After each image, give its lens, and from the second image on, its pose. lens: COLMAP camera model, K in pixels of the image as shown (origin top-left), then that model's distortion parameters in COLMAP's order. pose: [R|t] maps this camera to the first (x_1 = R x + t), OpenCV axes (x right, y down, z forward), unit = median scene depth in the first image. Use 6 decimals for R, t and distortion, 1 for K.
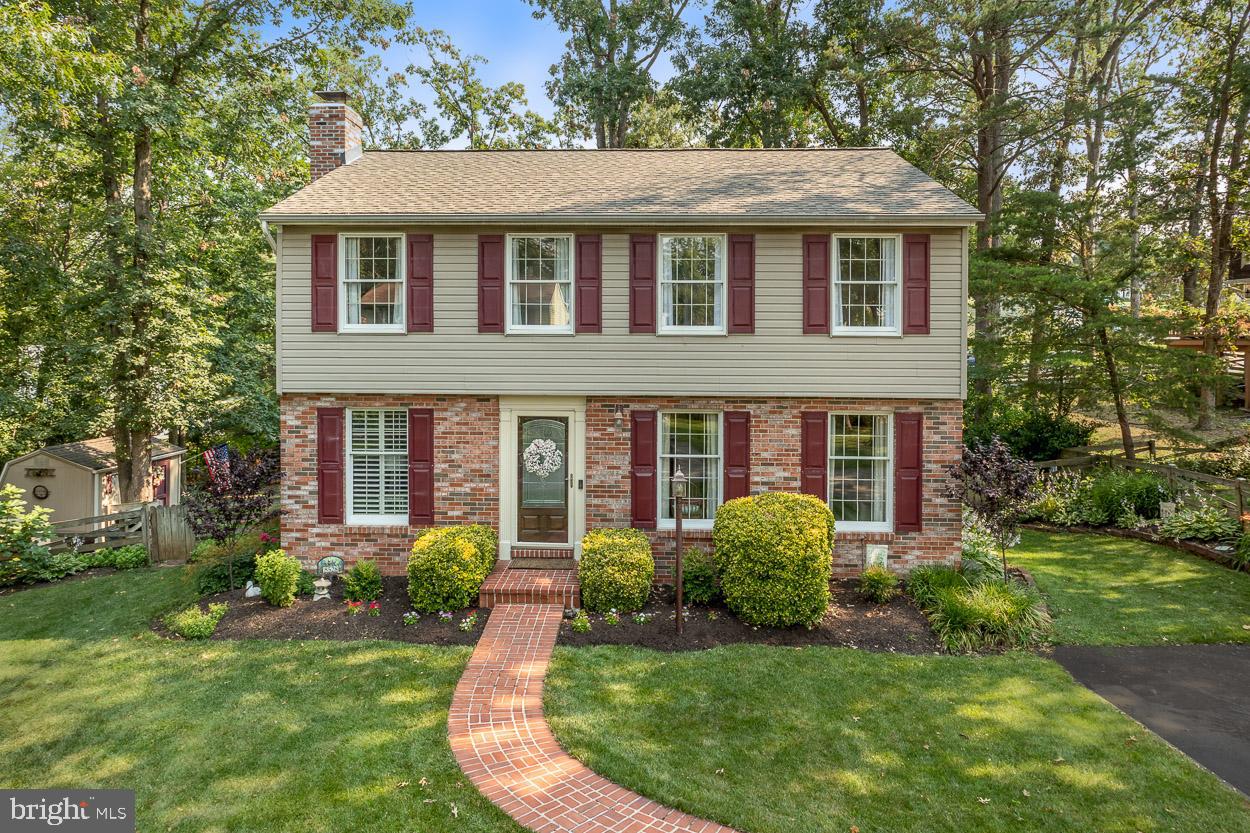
lens RADIAL K [[997.3, 0, 627.4], [0, 997.3, 298.3], [0, 0, 1]] dist [-0.003647, -0.002613]
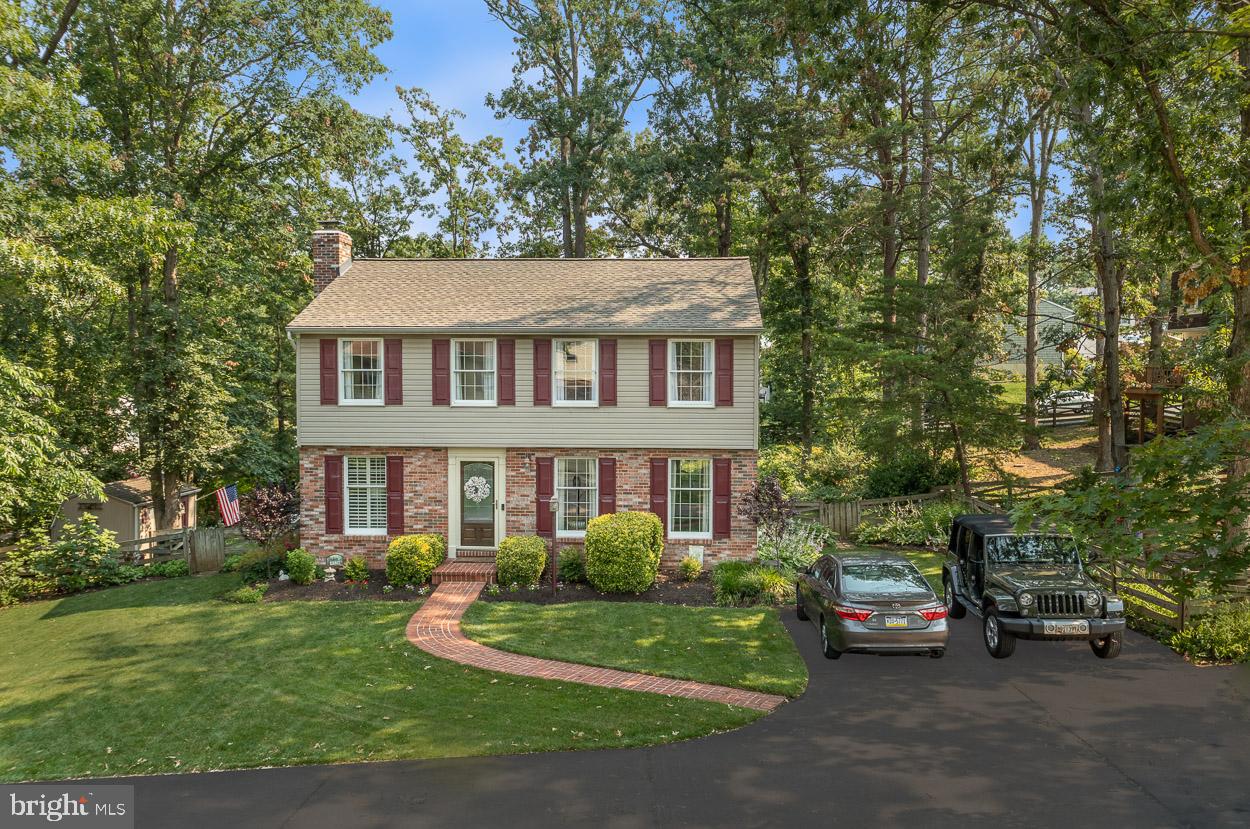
lens RADIAL K [[909.1, 0, 590.4], [0, 909.1, 371.4], [0, 0, 1]] dist [0.003919, 0.000325]
pose [[0.999999, -0.001303, 0.000028, 0.084230], [0.001302, 0.999765, 0.021622, -0.044321], [-0.000056, -0.021622, 0.999766, -0.349476]]
